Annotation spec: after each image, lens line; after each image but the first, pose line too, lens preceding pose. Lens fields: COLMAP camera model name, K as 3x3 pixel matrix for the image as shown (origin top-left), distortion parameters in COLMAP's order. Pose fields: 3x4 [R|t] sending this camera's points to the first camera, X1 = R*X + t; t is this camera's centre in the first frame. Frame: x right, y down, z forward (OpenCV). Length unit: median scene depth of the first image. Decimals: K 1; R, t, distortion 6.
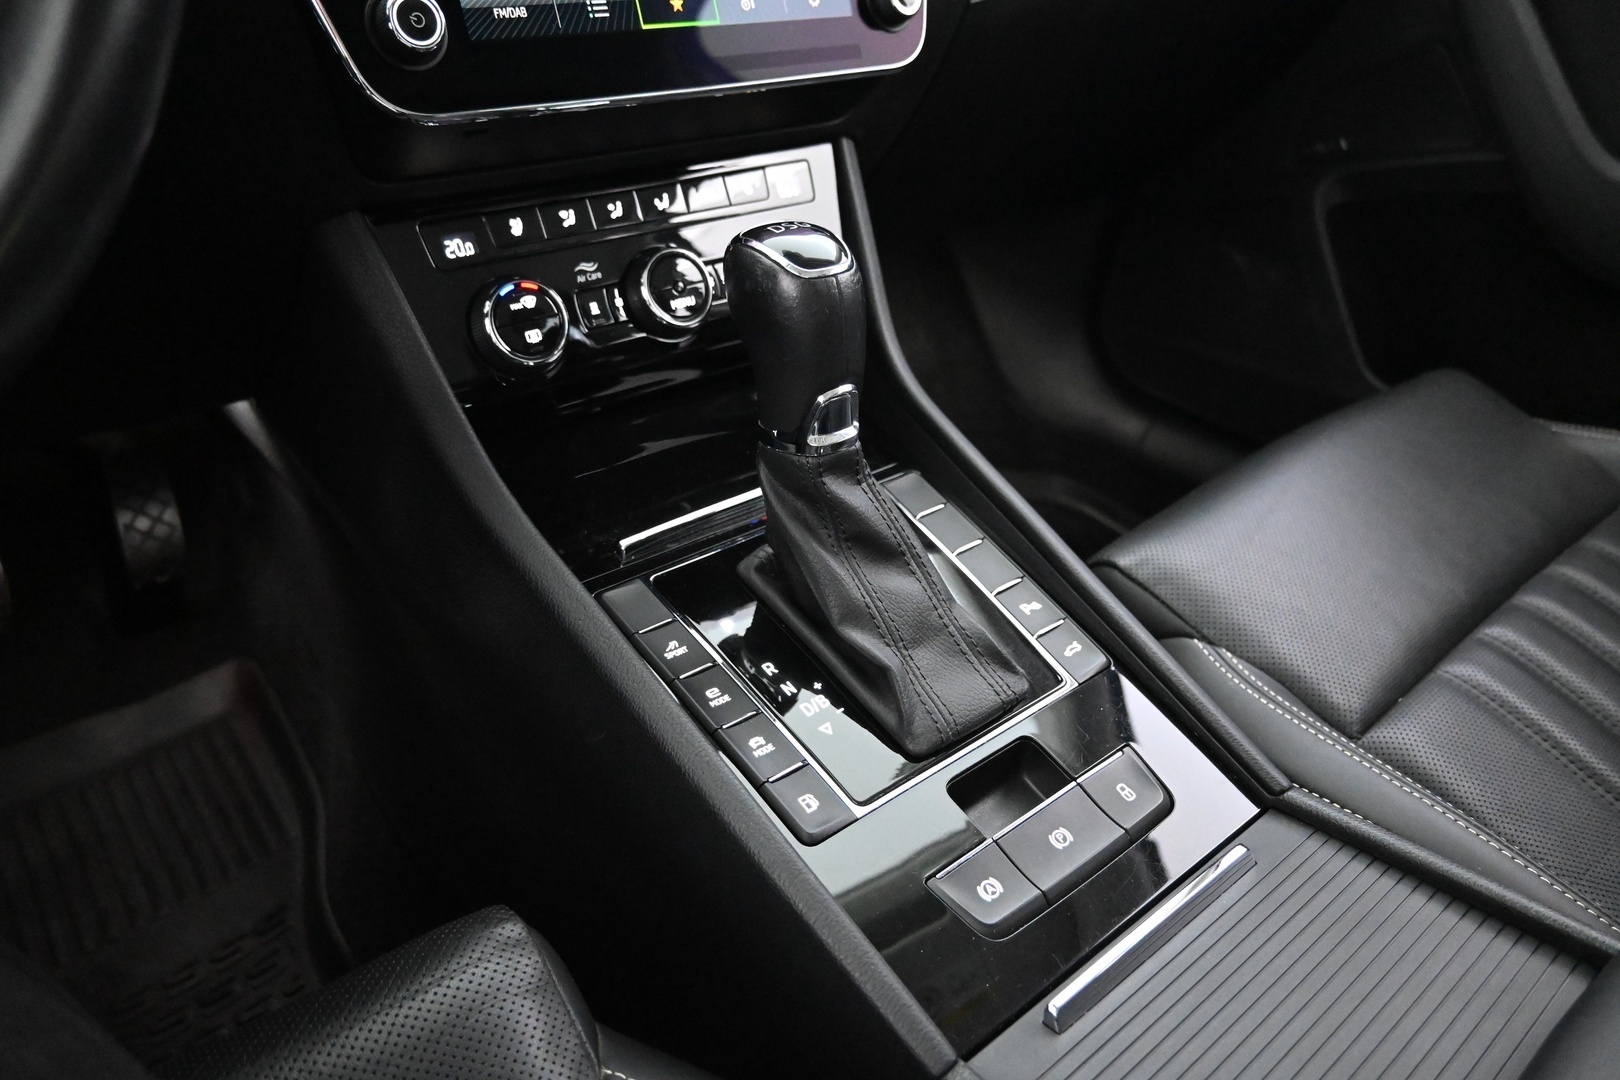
lens RADIAL K [[1099.3, 0, 806.0], [0, 1099.3, 549.0], [0, 0, 1]] dist [-0.008161, 0.002801]
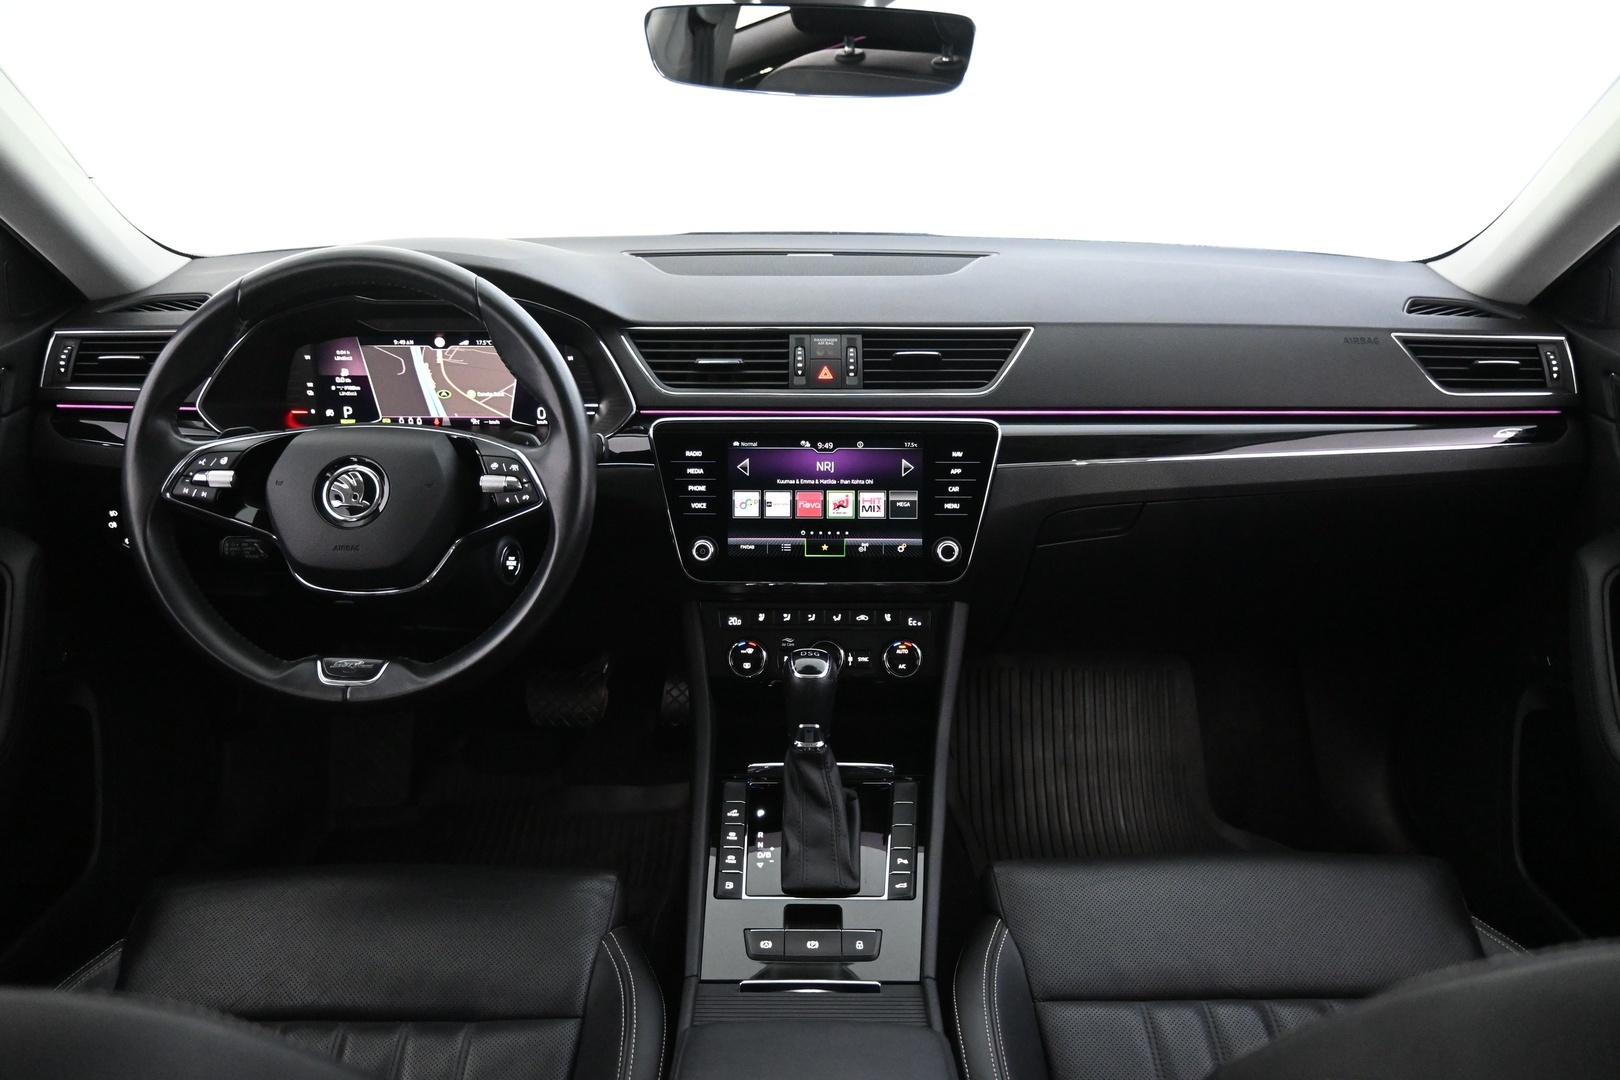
lens RADIAL K [[1275.7, 0, 816.4], [0, 1275.7, 539.7], [0, 0, 1]] dist [-0.020034, 0.001675]
pose [[0.774055, 0.202101, -0.599995, 1.333070], [-0.323918, 0.940675, -0.101032, -0.207169], [0.543982, 0.272554, 0.793598, -1.045008]]
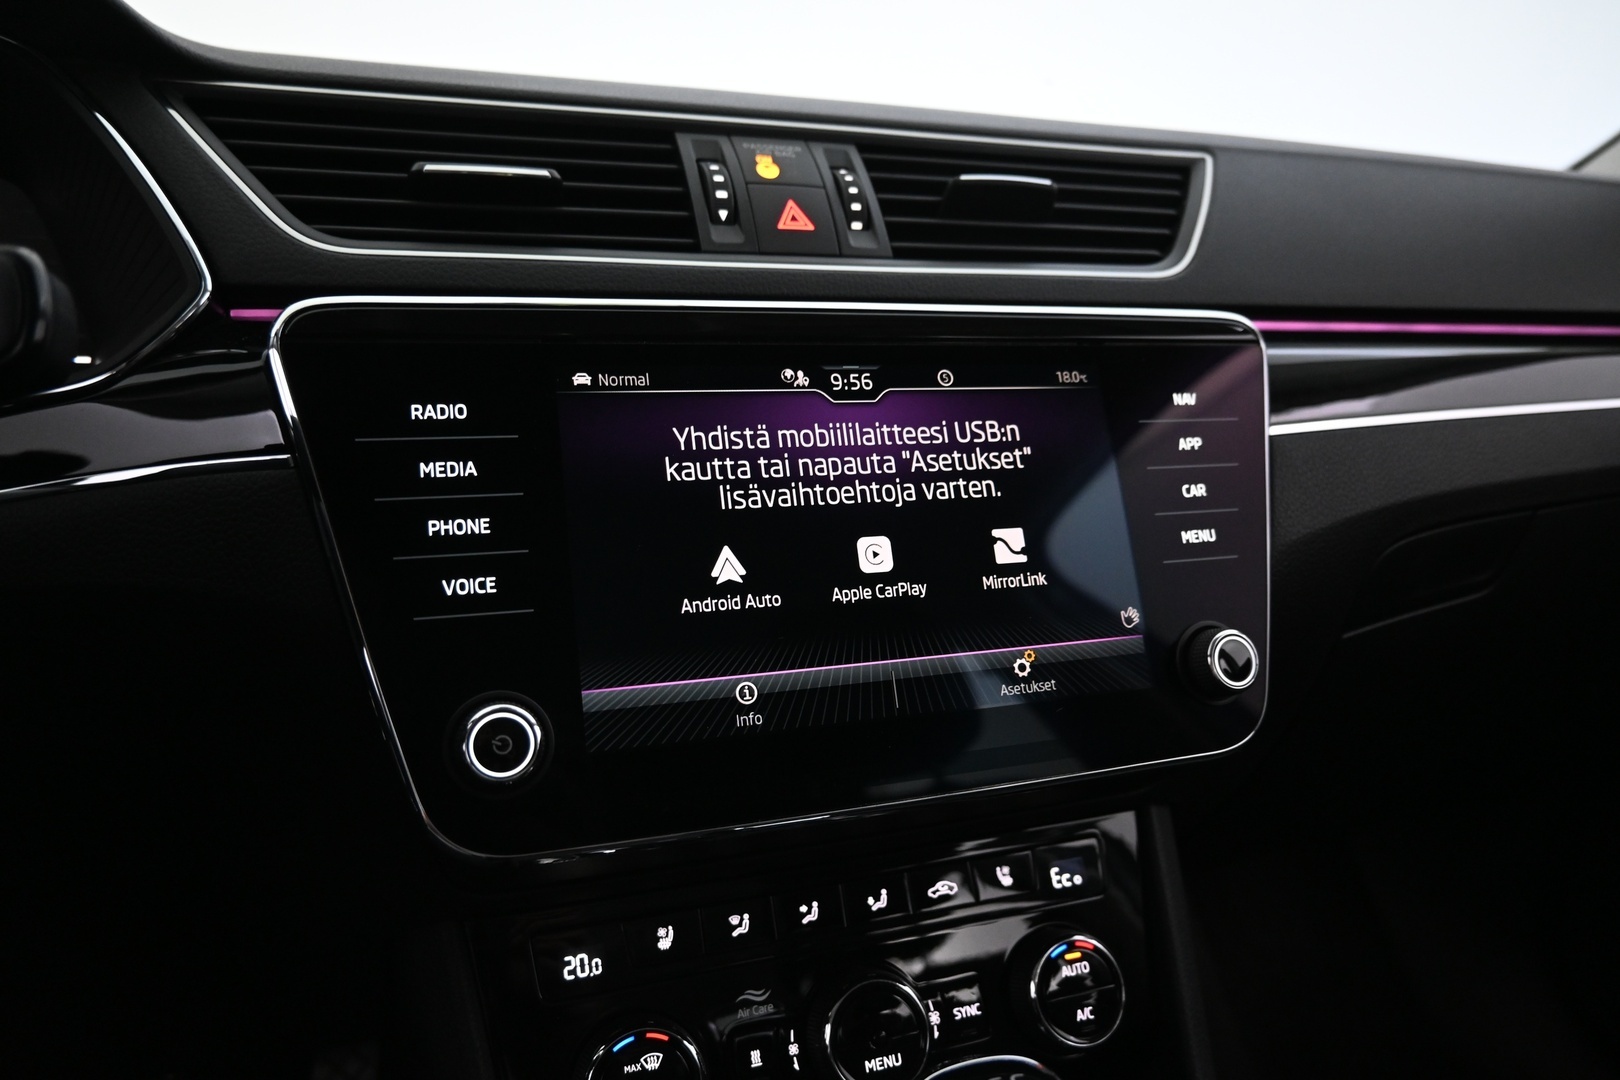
lens RADIAL K [[1099.3, 0, 809.8], [0, 1099.3, 537.1], [0, 0, 1]] dist [-0.008161, 0.002801]
pose [[0.943693, 0.030818, -0.329383, 0.063601], [-0.156946, 0.918180, -0.363749, -0.278241], [0.291223, 0.394963, 0.871317, 0.262966]]
